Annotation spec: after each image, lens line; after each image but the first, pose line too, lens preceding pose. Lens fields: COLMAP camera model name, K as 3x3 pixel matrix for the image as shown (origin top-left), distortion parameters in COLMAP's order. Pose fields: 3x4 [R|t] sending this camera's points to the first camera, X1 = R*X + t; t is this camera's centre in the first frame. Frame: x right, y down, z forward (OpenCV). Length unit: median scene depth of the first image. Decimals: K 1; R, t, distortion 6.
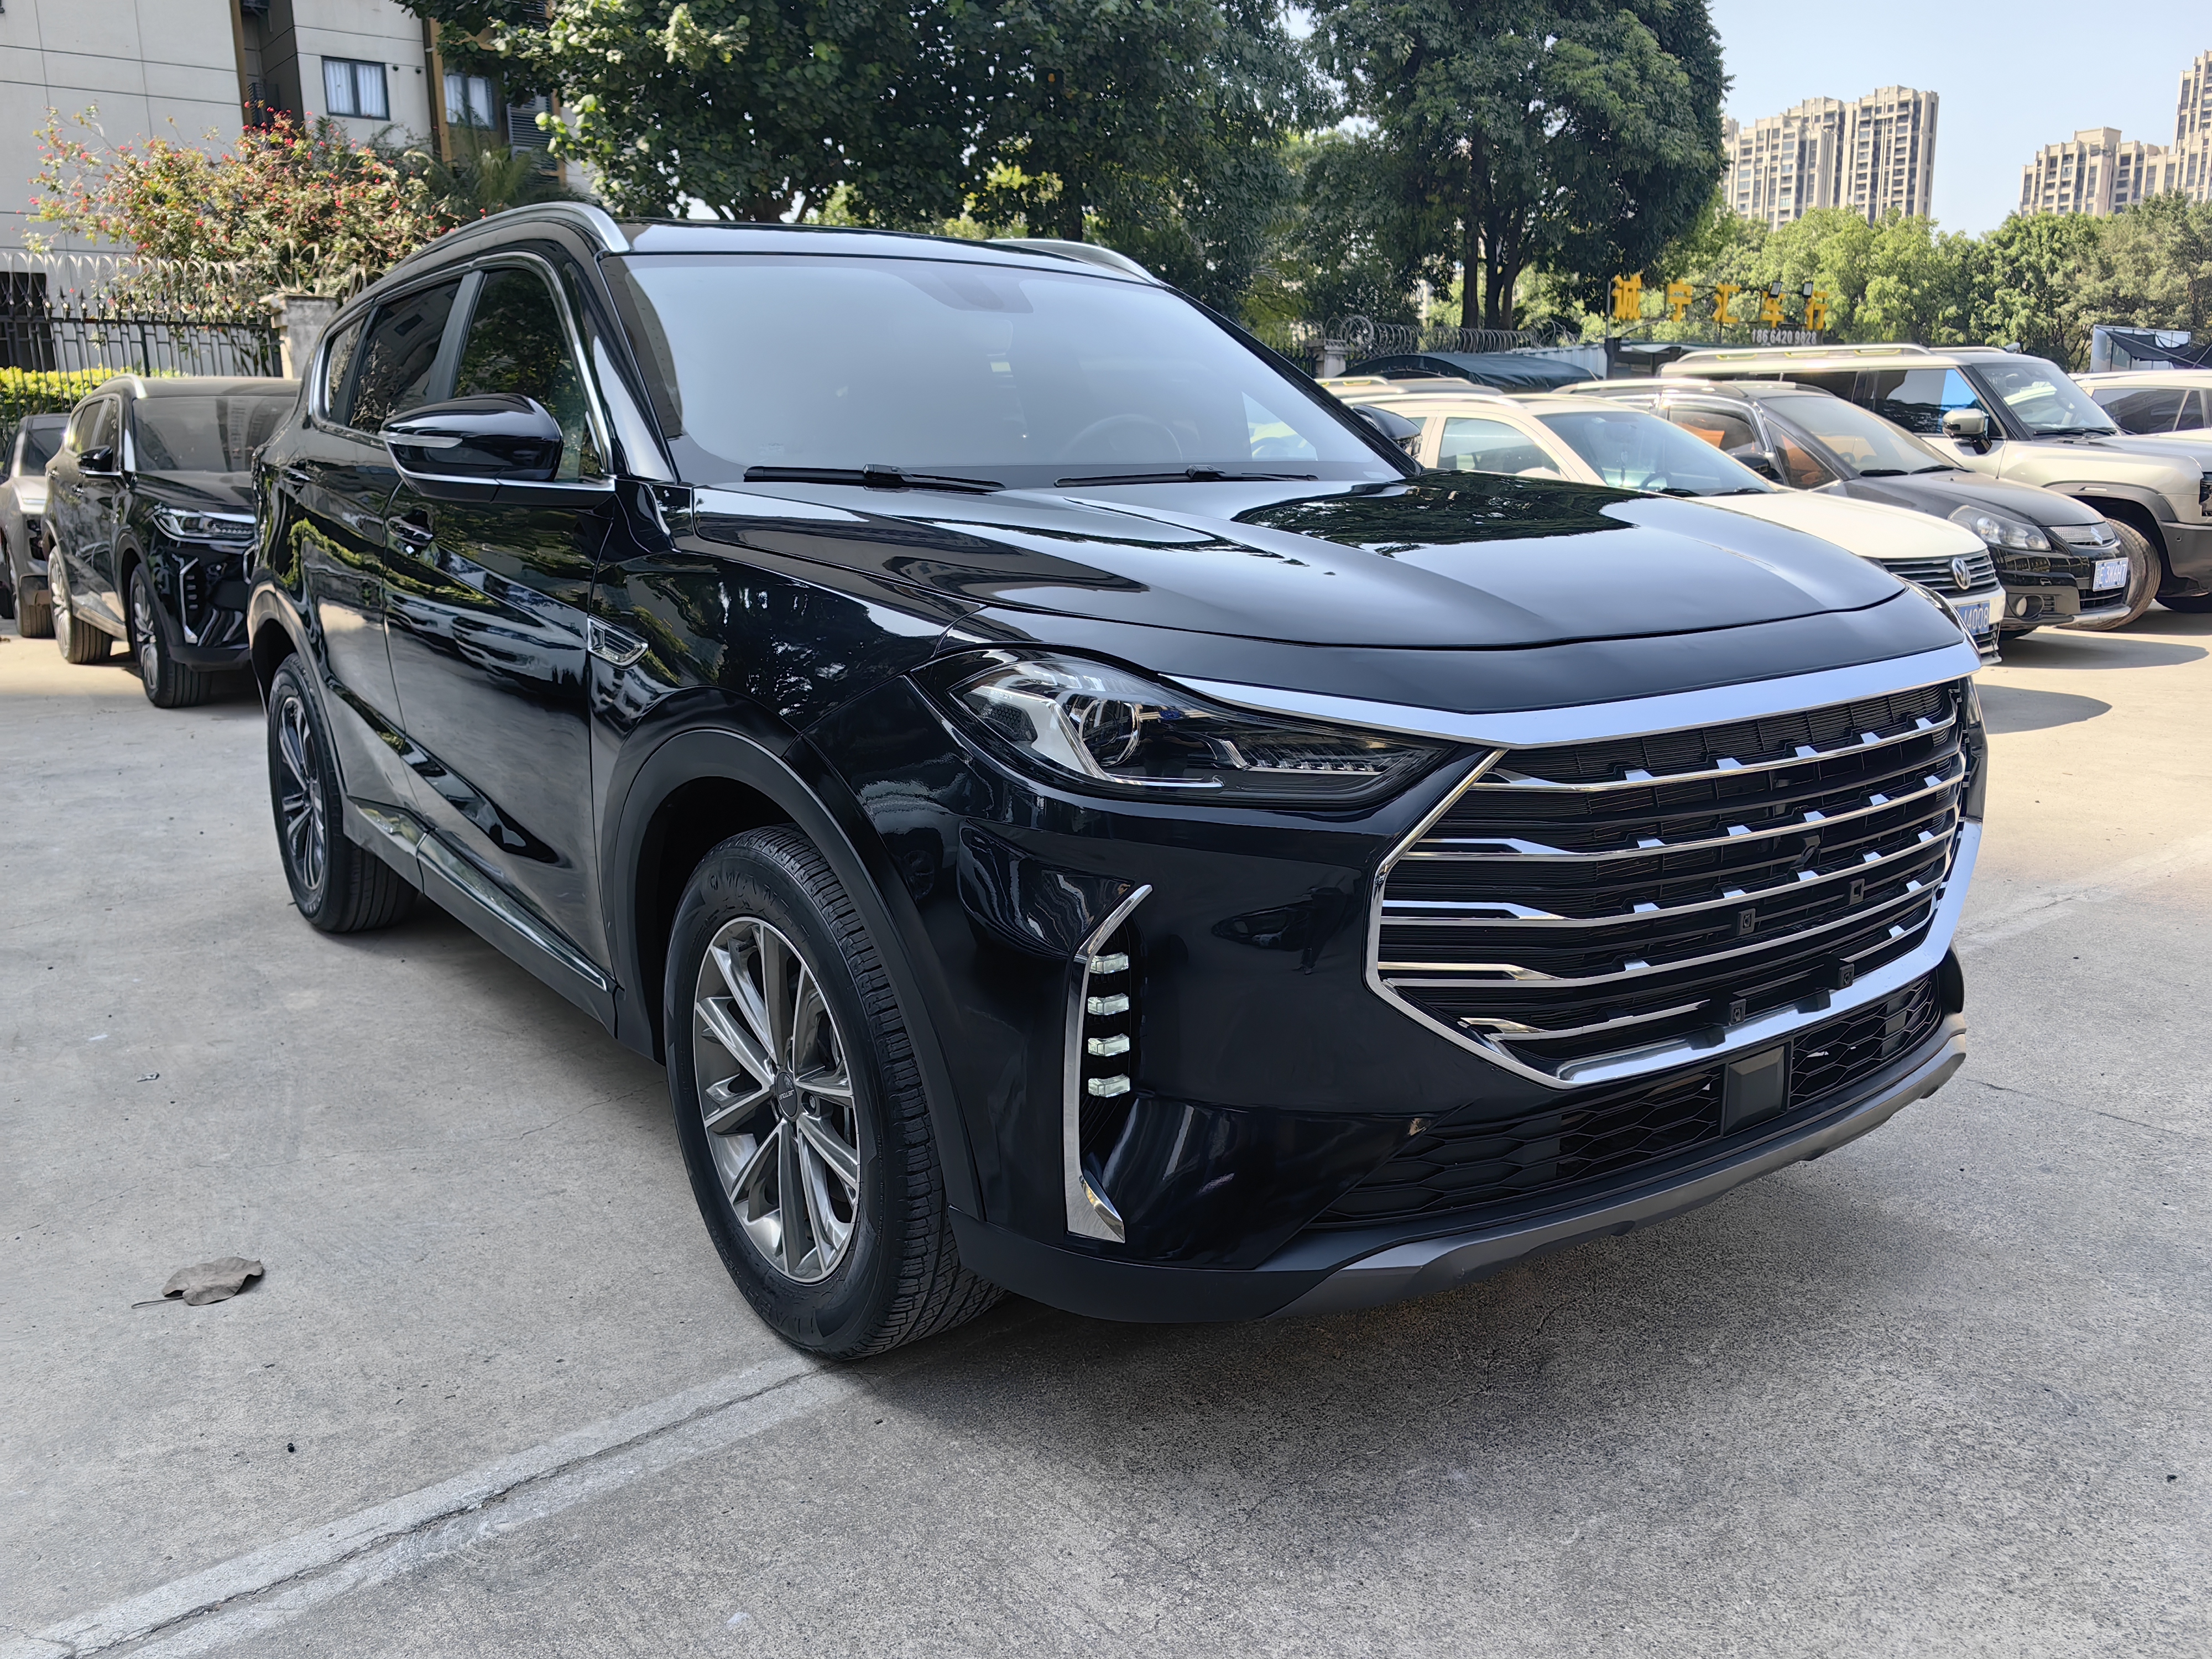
lens RADIAL K [[1745.2, 0, 1117.8], [0, 1745.2, 834.8], [0, 0, 1]] dist [0.035617, -0.053637]
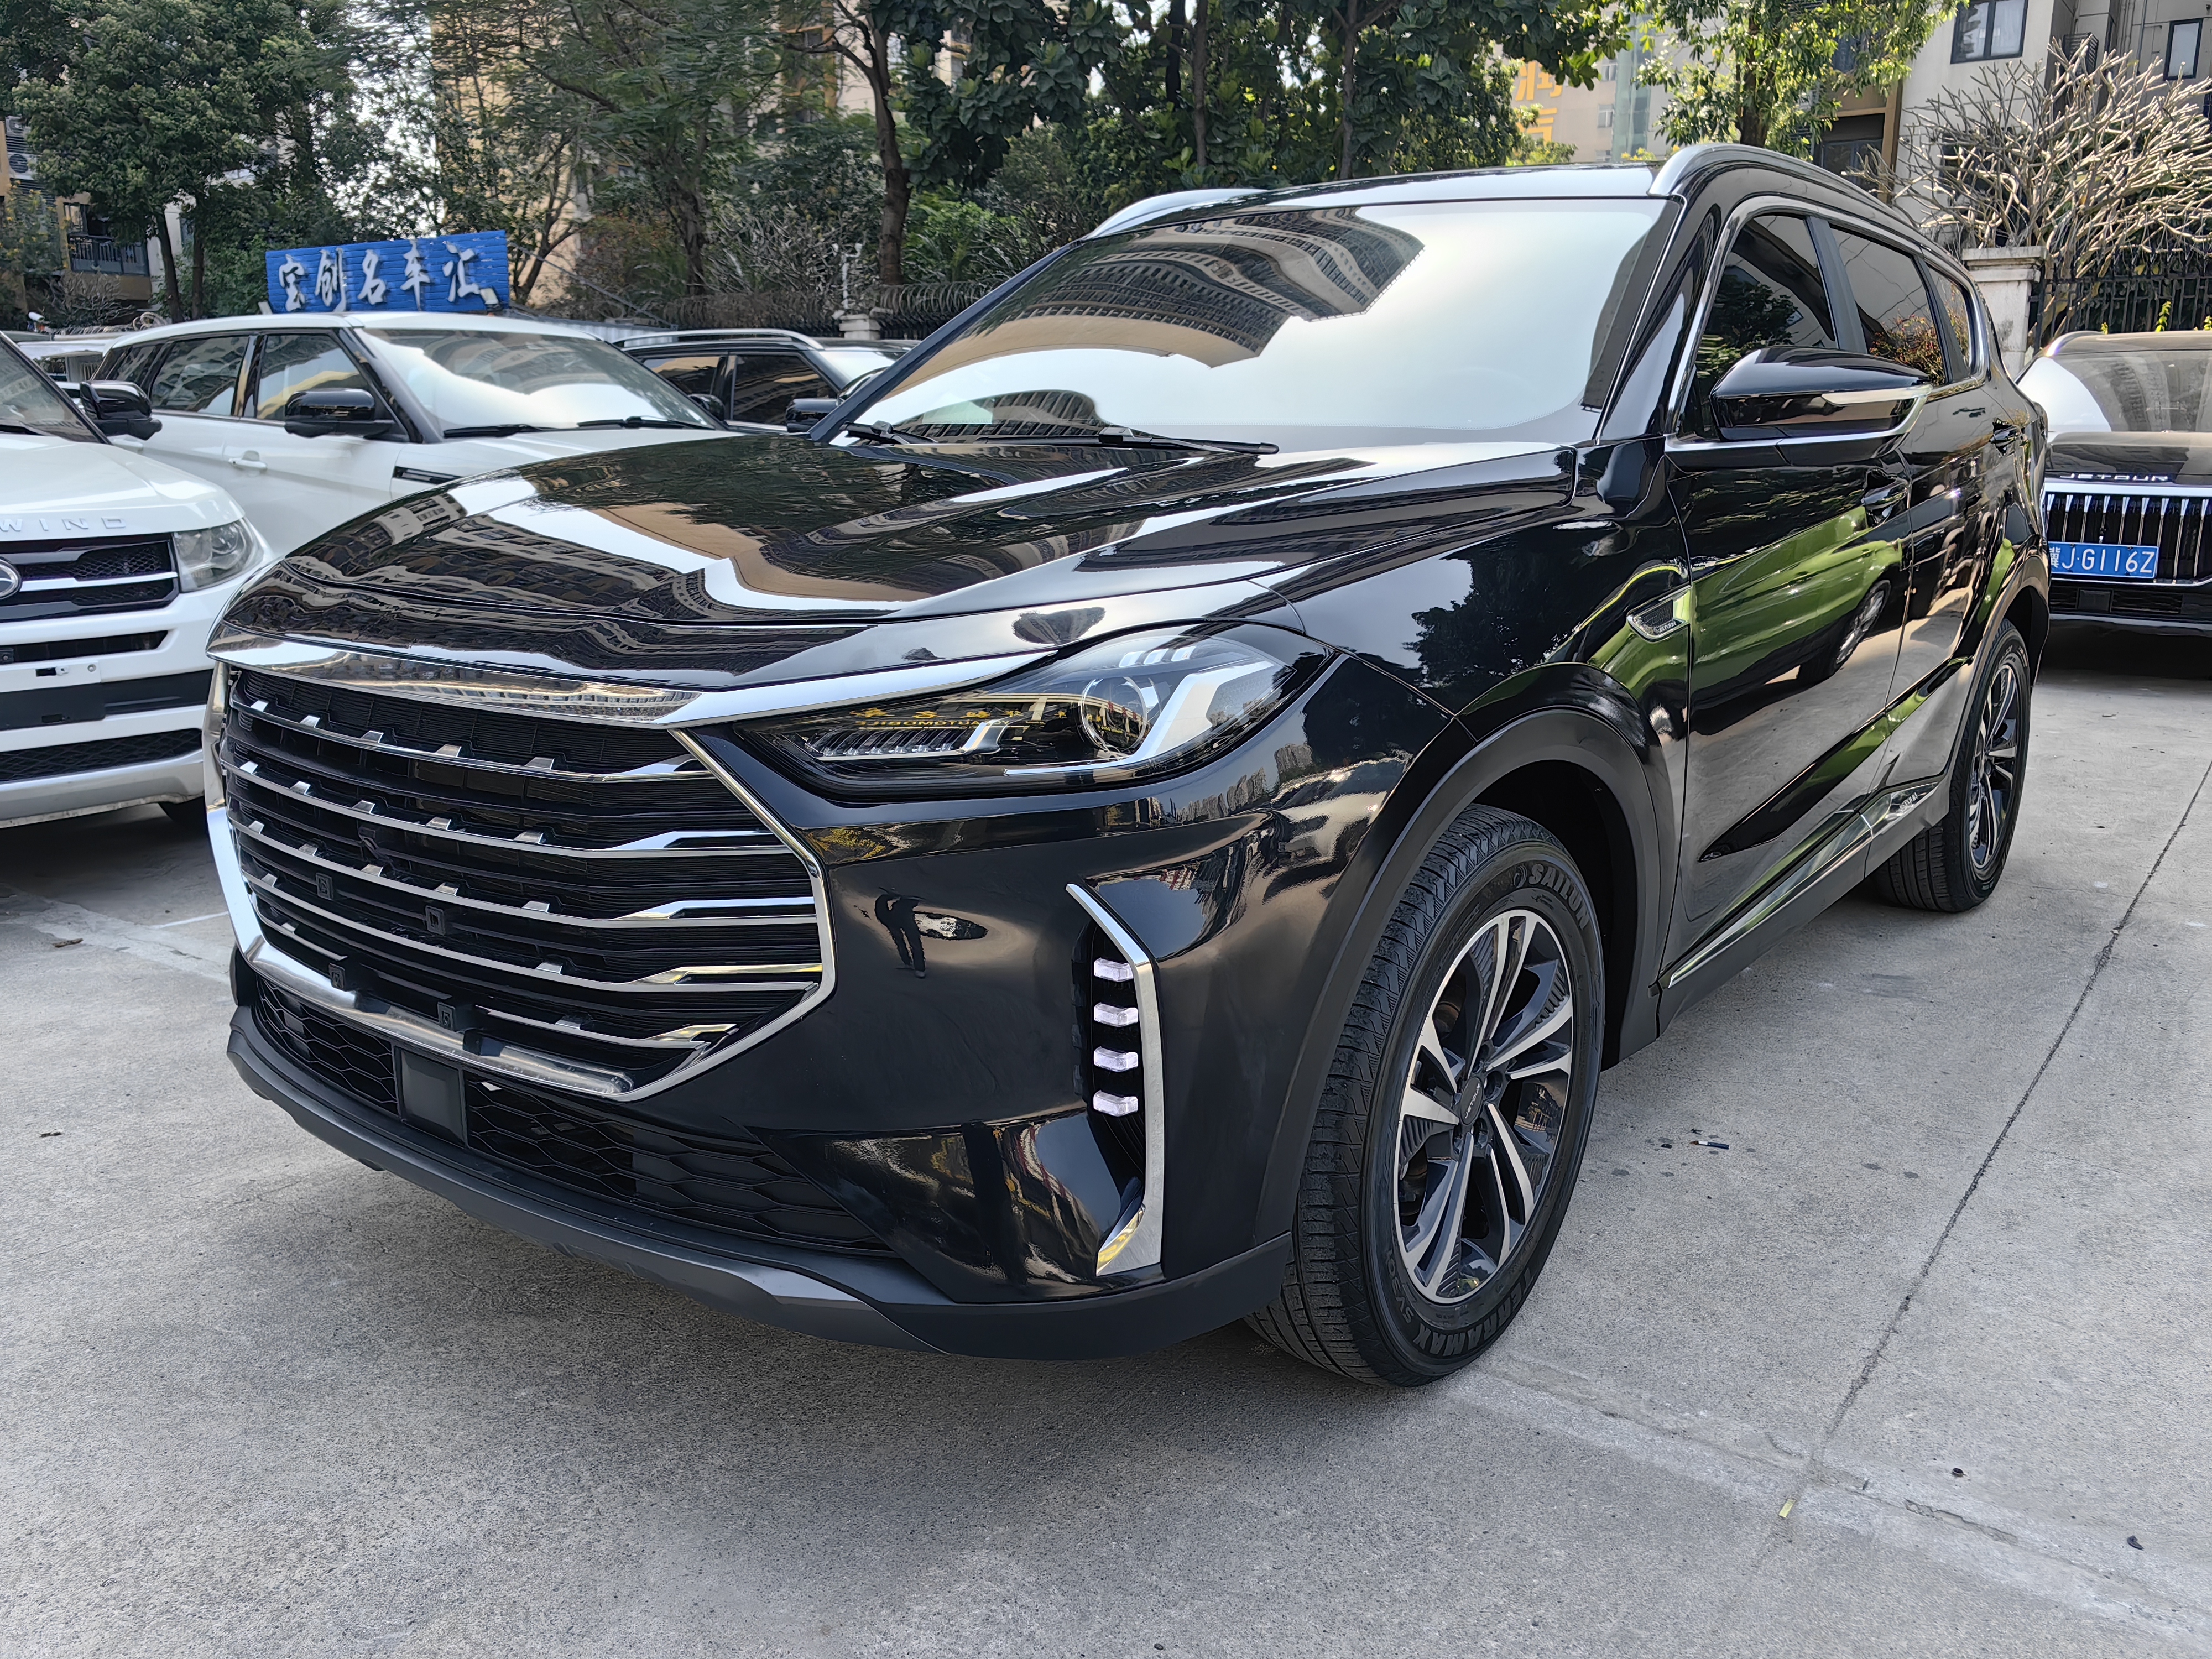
lens RADIAL K [[1745.2, 0, 1120.1], [0, 1745.2, 821.4], [0, 0, 1]] dist [0.035617, -0.053637]
pose [[0.266074, 0.225348, -0.937242, 0.135865], [-0.210617, 0.962389, 0.171602, -0.024397], [0.940662, 0.151740, 0.303529, 0.108079]]
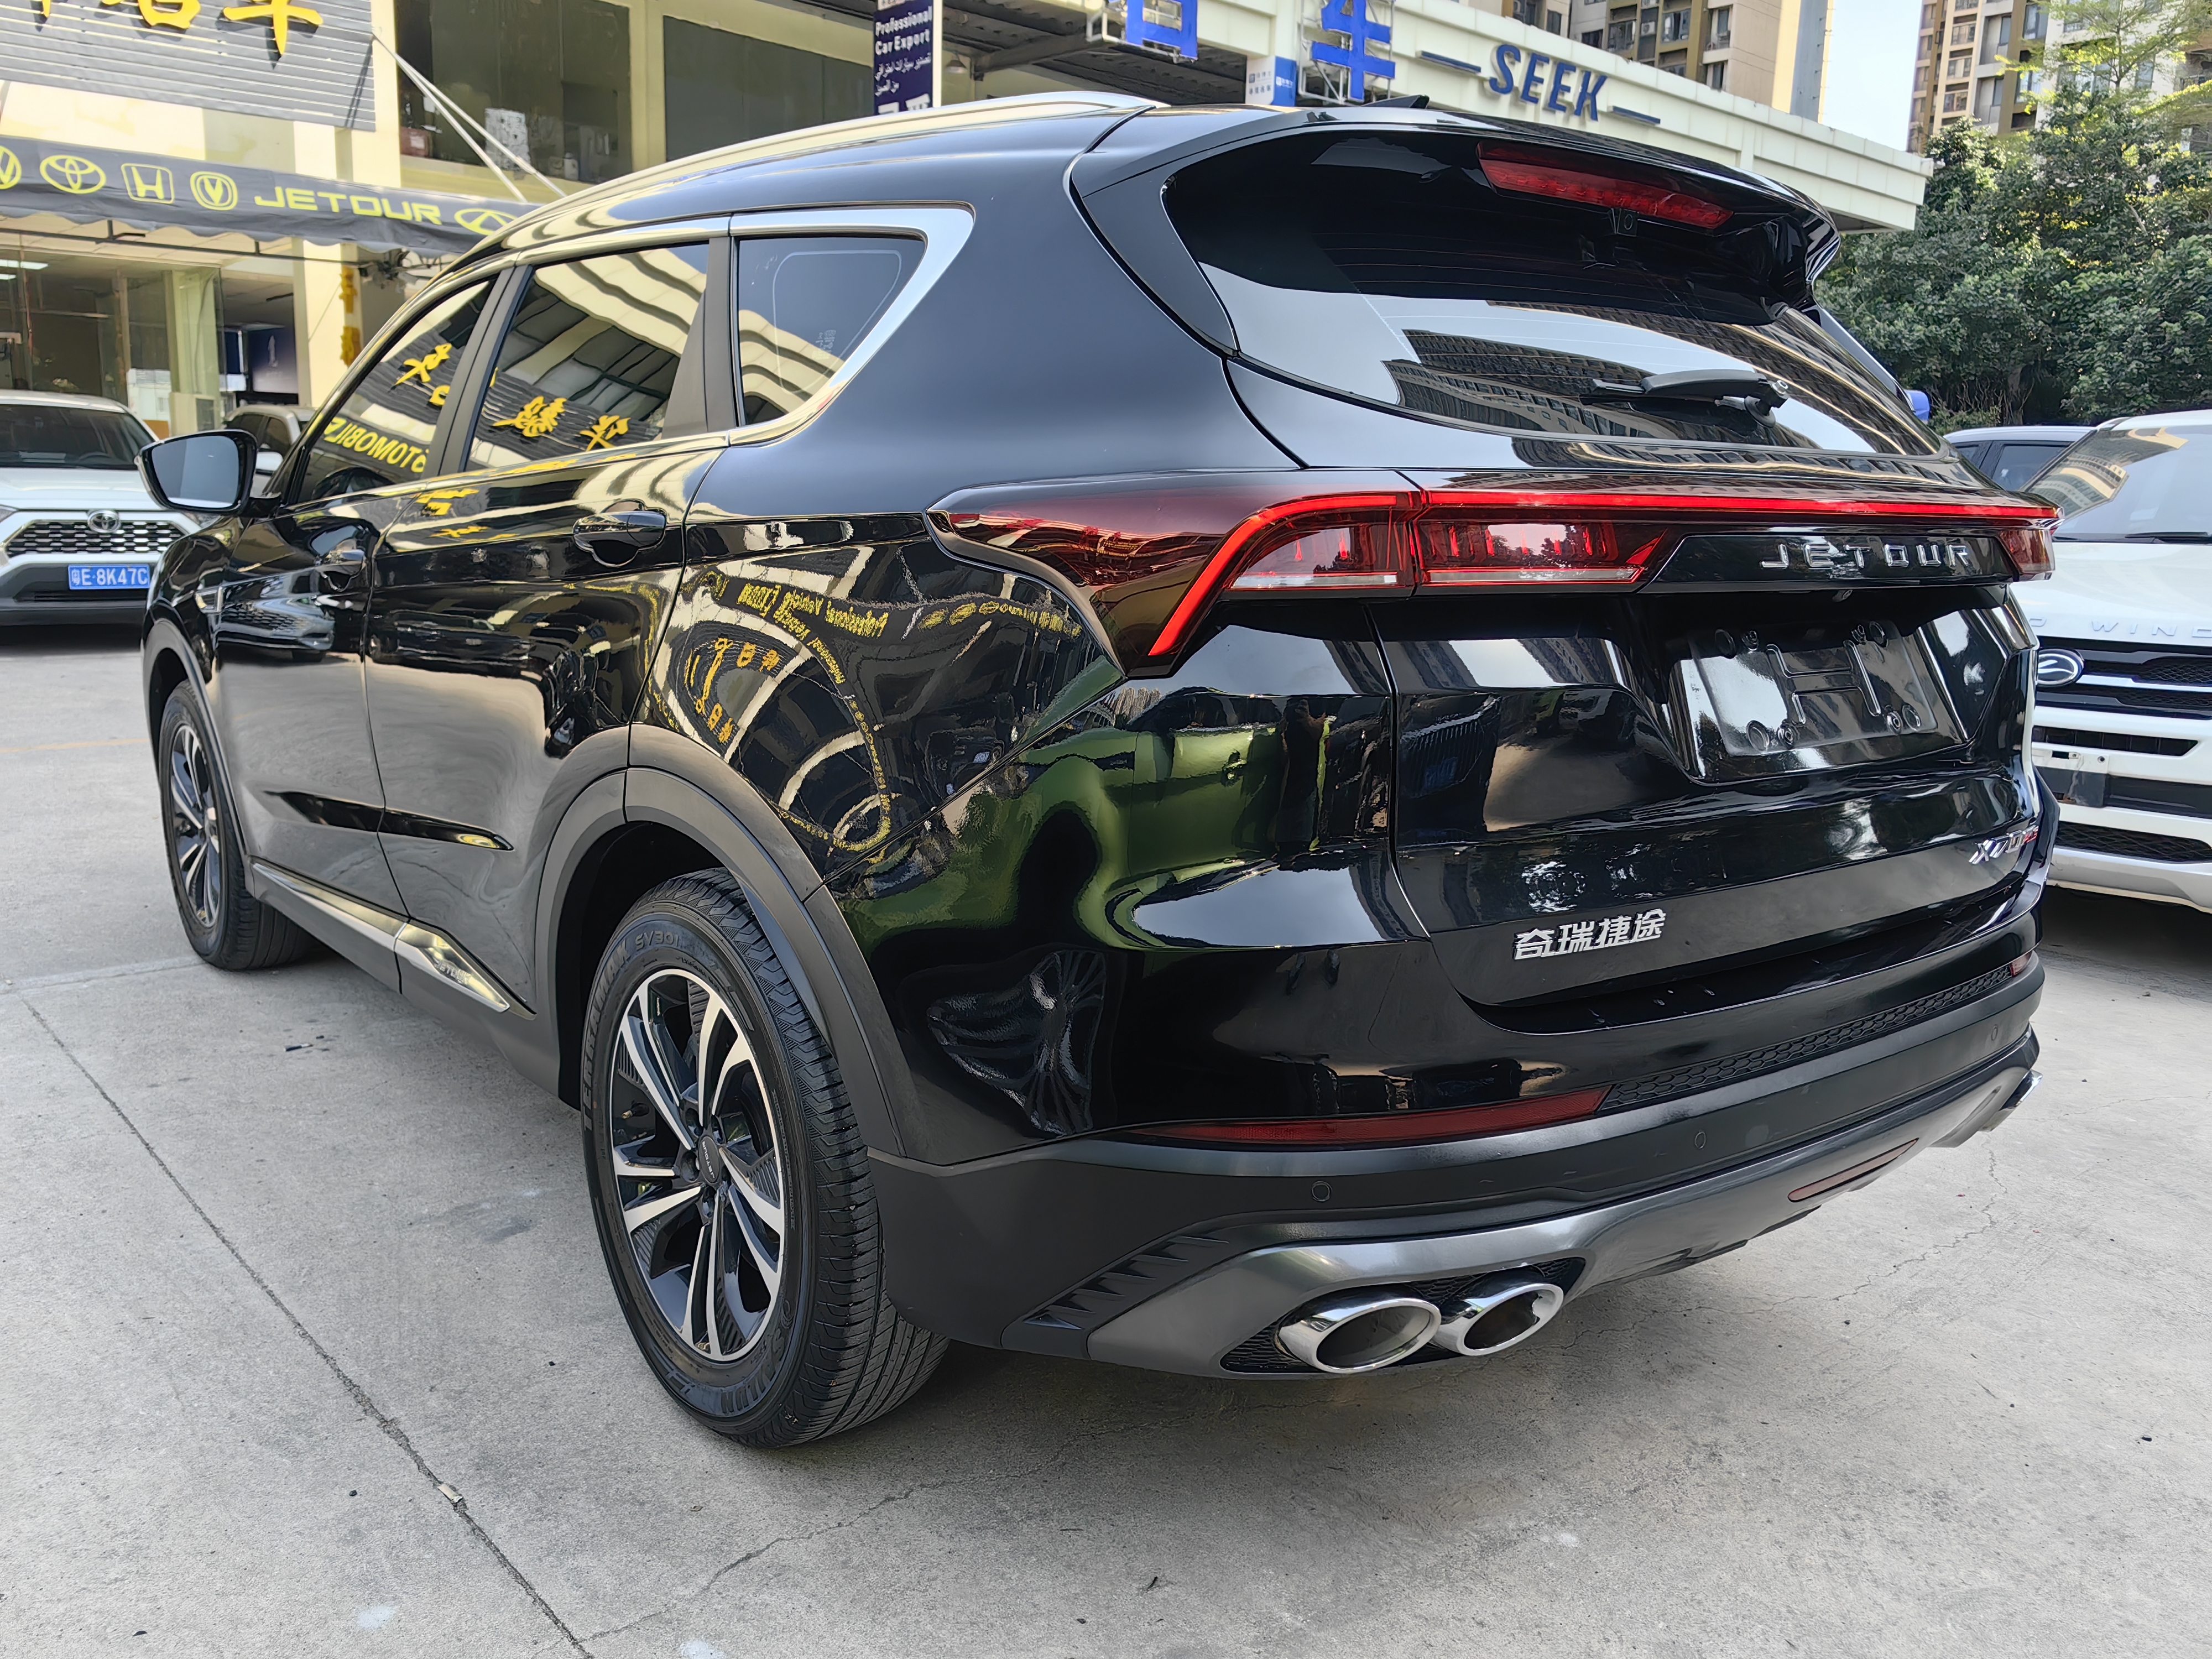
lens RADIAL K [[1745.2, 0, 1111.6], [0, 1745.2, 820.1], [0, 0, 1]] dist [0.035617, -0.053637]
pose [[-0.999393, -0.001618, -0.034788, -0.052350], [-0.015116, 0.920072, 0.391458, -0.078444], [0.031374, 0.391747, -0.919538, 0.355900]]
